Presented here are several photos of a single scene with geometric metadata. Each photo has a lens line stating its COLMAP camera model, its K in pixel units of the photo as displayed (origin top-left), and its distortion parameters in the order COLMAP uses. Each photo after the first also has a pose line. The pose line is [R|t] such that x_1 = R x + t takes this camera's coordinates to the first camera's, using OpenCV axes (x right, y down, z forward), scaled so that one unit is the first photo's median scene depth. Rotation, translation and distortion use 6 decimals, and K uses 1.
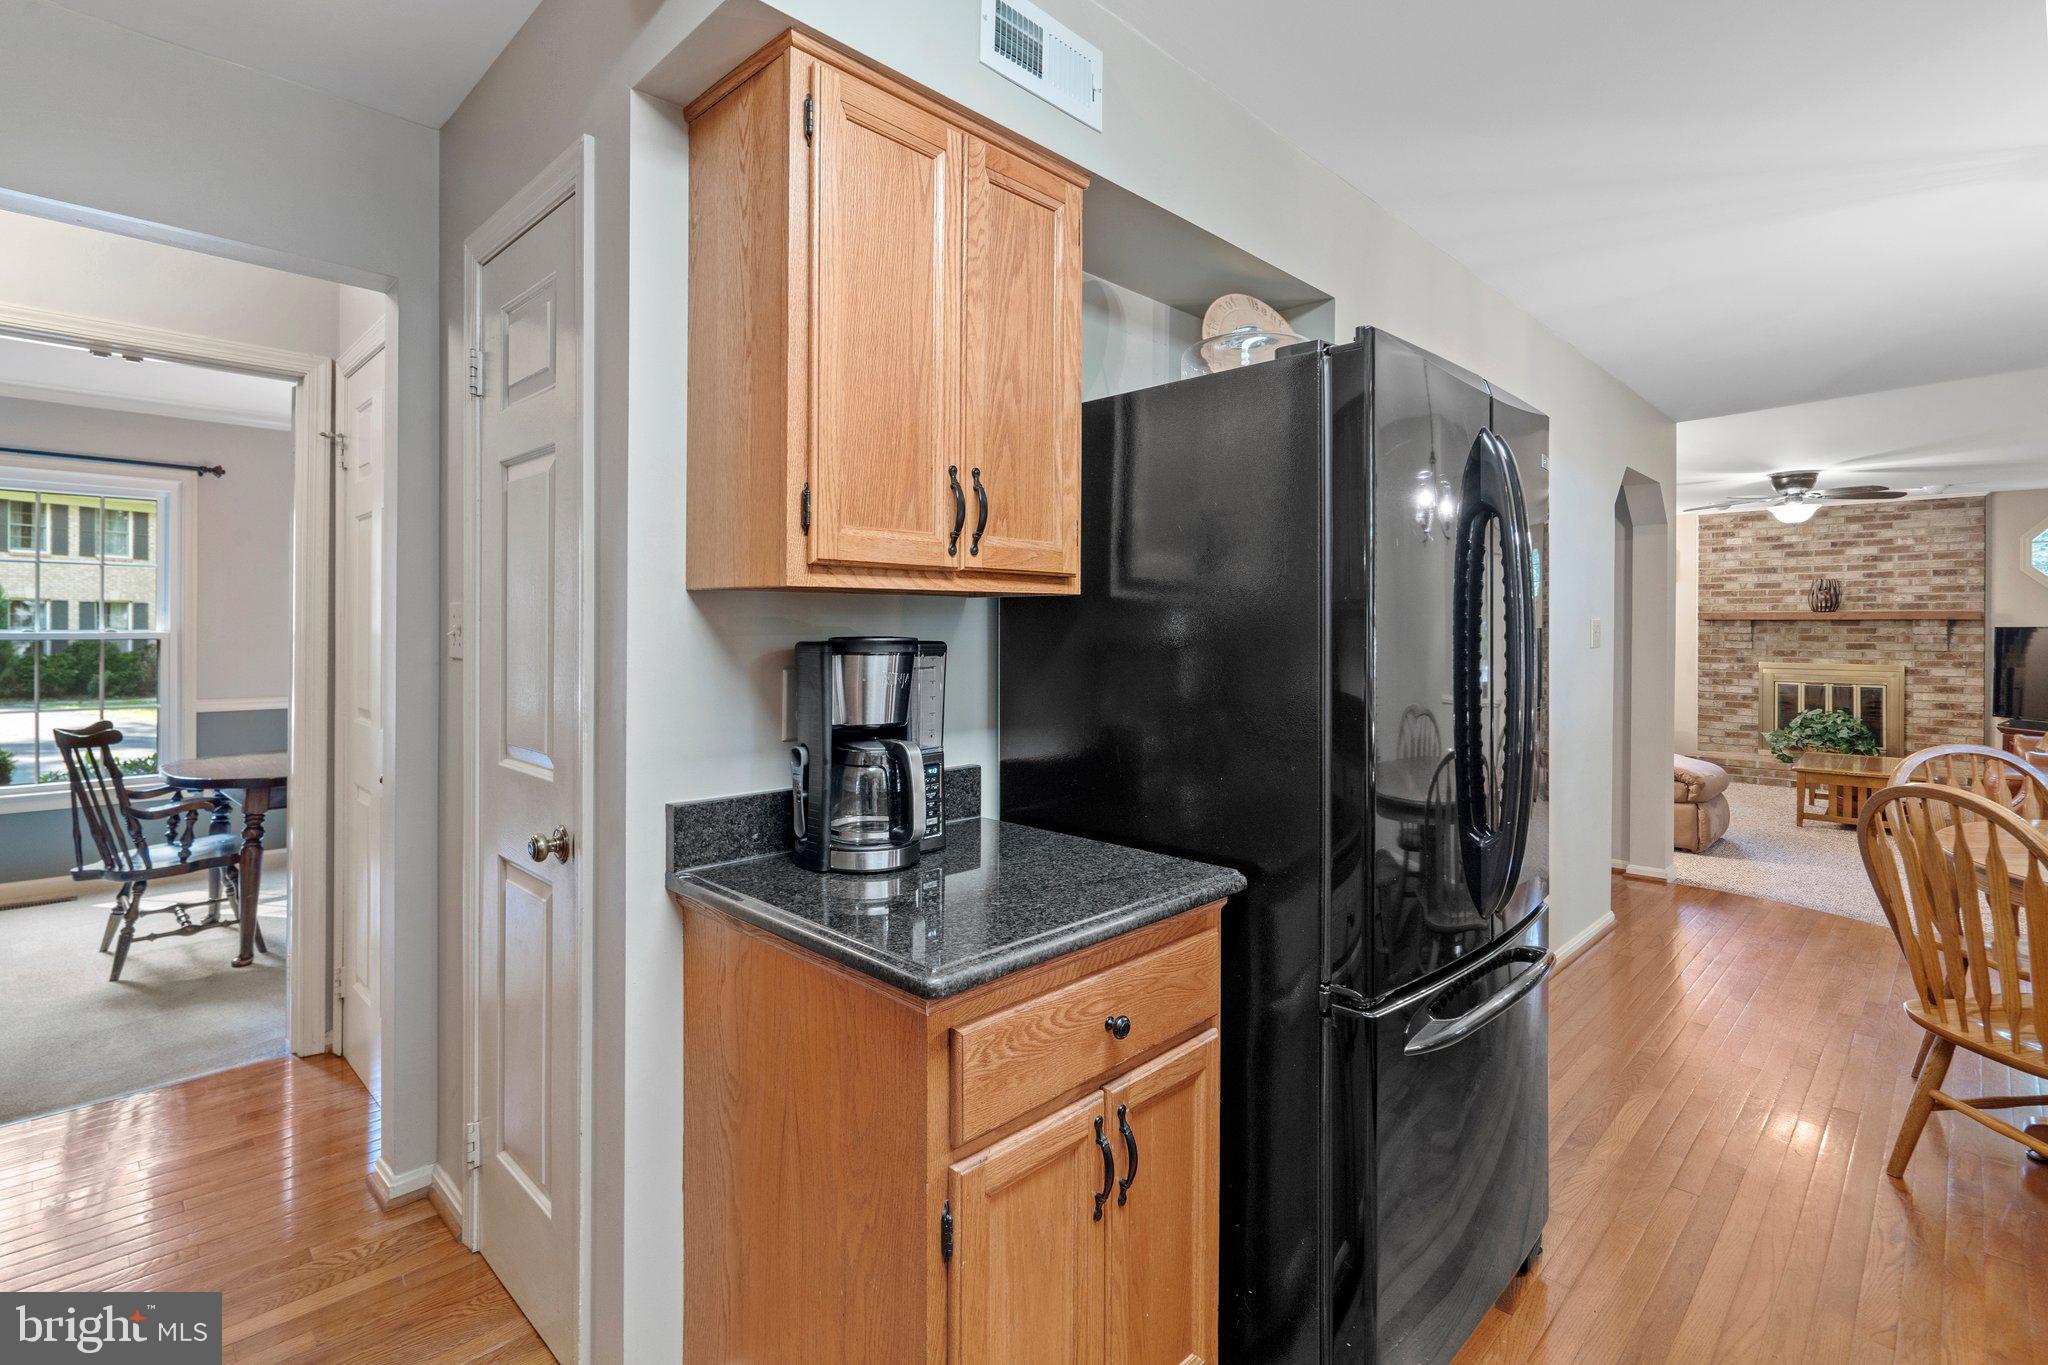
lens RADIAL K [[957.7, 0, 1019.7], [0, 957.7, 637.6], [0, 0, 1]] dist [0.000881, 0.001374]
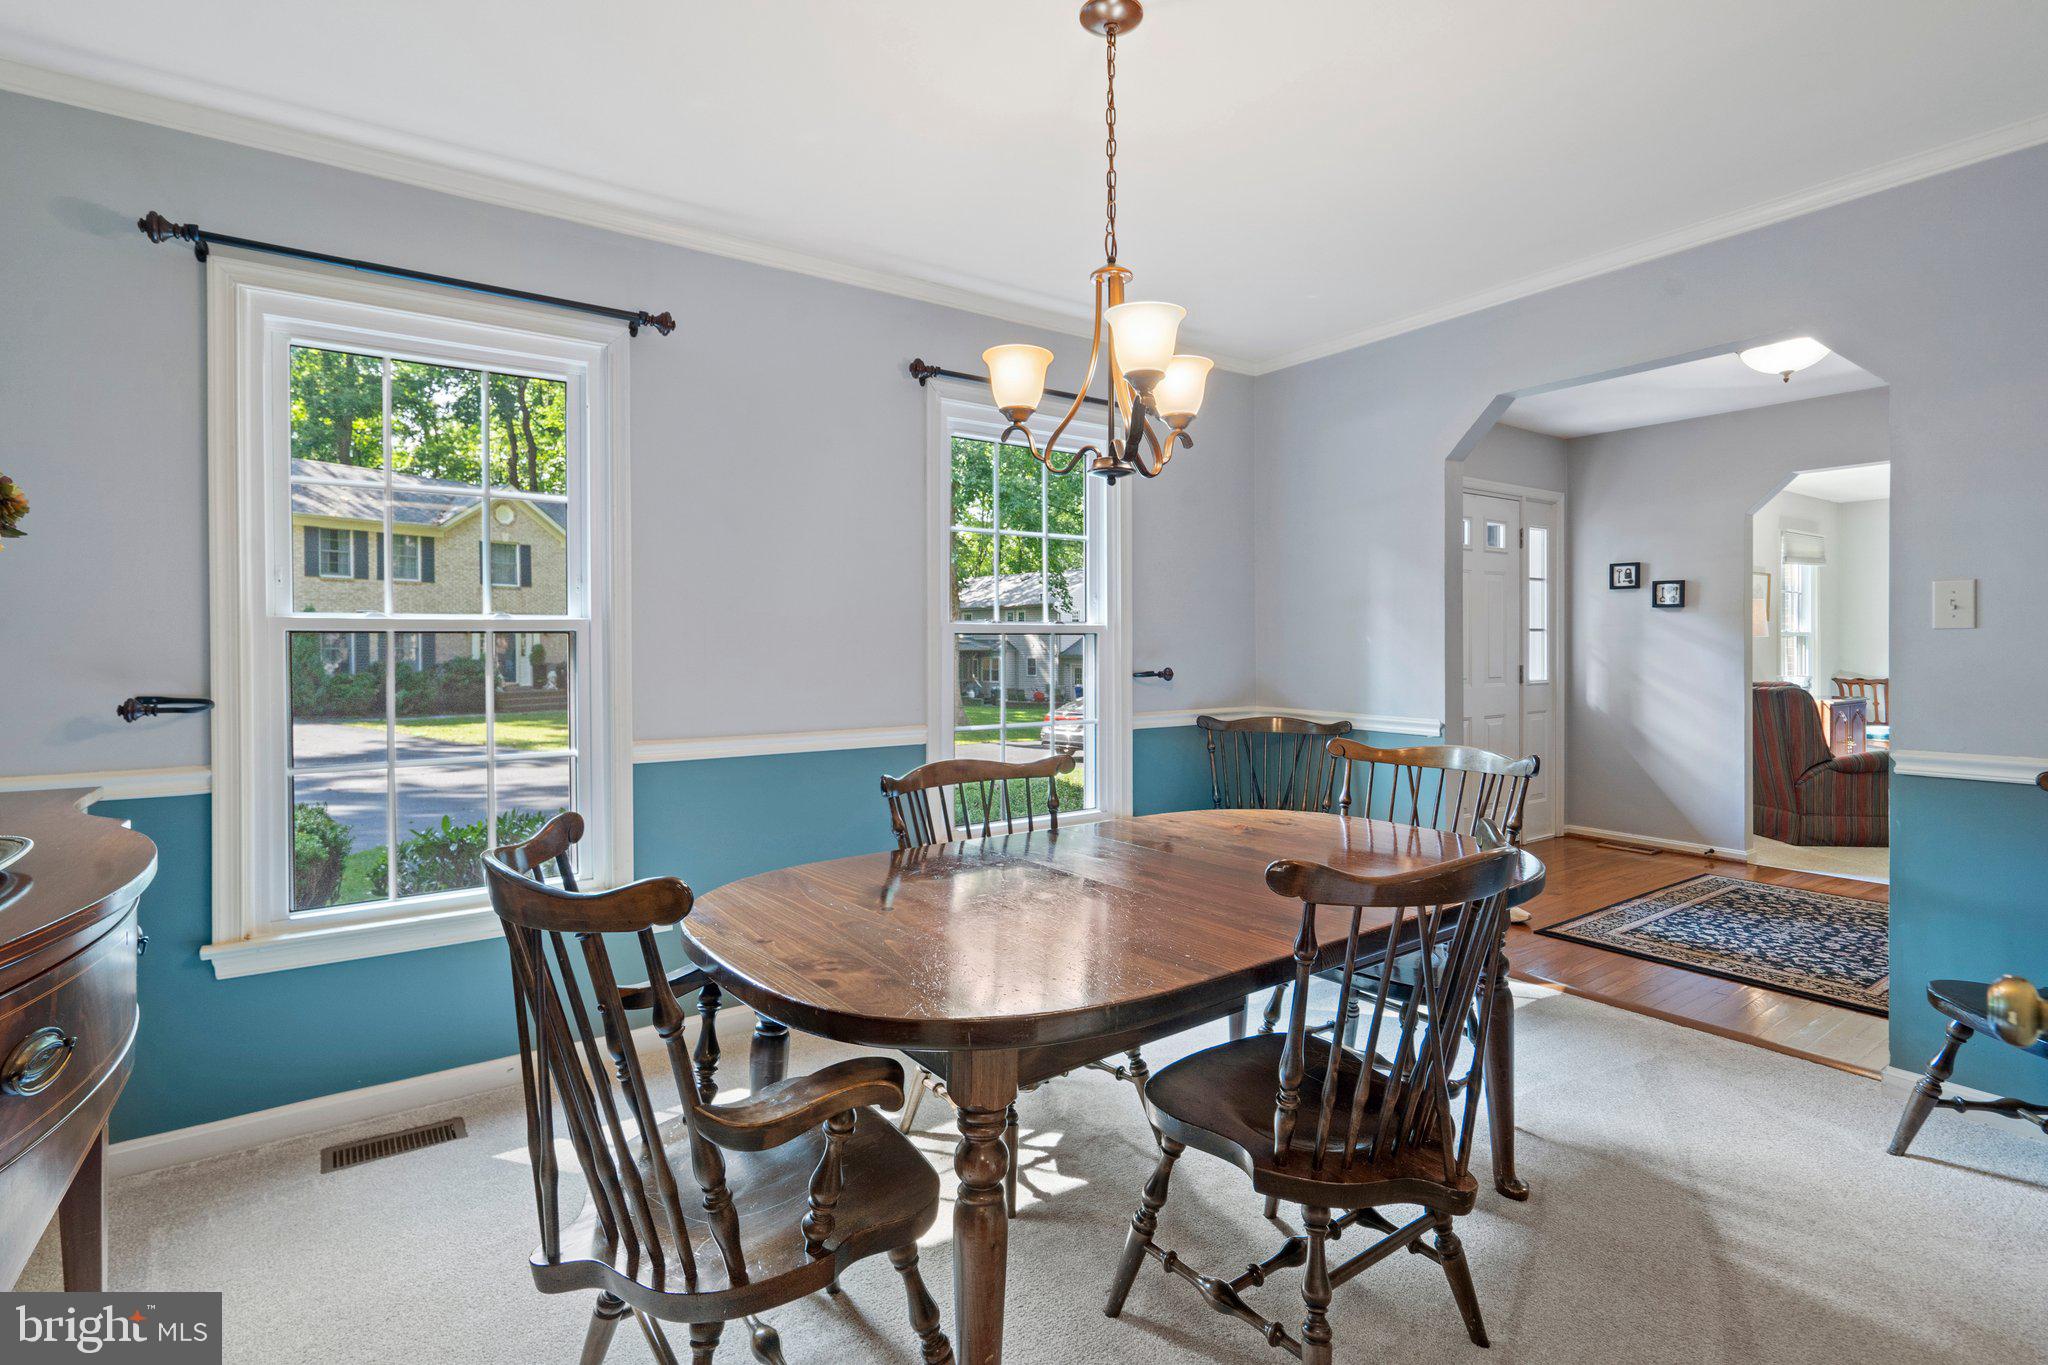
lens RADIAL K [[957.7, 0, 1029.1], [0, 957.7, 669.0], [0, 0, 1]] dist [0.000881, 0.001374]
pose [[0.984819, -0.007189, -0.173433, -0.538266], [0.009967, 0.999835, 0.015154, 0.015425], [0.173296, -0.016653, 0.984729, 0.497920]]
